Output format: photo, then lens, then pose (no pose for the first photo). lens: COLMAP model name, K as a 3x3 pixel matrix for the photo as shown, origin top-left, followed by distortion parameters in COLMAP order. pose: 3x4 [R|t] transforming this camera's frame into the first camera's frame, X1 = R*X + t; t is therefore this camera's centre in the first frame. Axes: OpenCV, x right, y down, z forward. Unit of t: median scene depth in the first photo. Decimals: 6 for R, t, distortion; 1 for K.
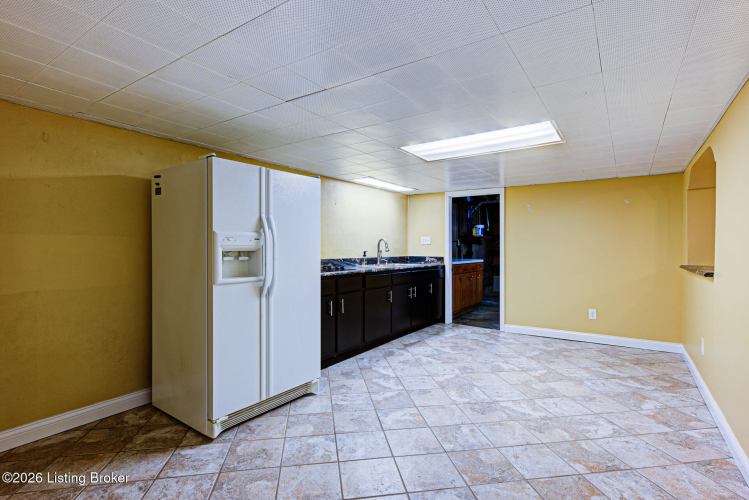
lens RADIAL K [[382.0, 0, 359.3], [0, 382.0, 241.6], [0, 0, 1]] dist [0.006950, -0.000873]
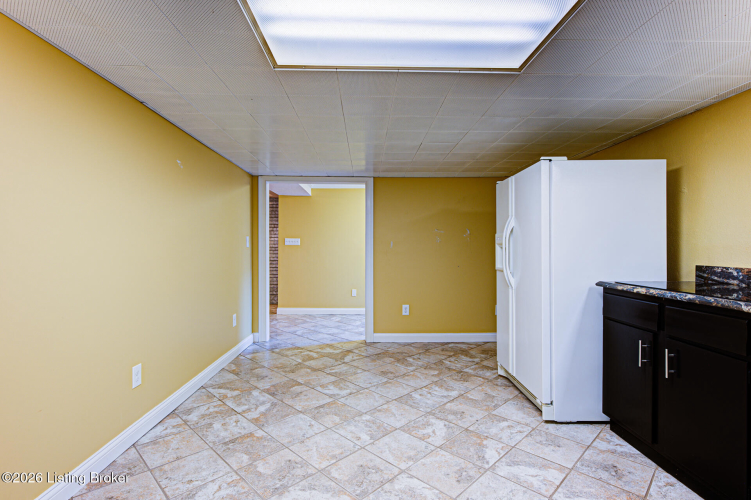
lens RADIAL K [[383.0, 0, 375.1], [0, 383.0, 250.7], [0, 0, 1]] dist [0.006950, -0.000873]
pose [[-0.803144, 0.004475, -0.595769, 0.866781], [0.007949, 0.999963, -0.003205, 0.043699], [0.595732, -0.007310, -0.803150, 1.888988]]
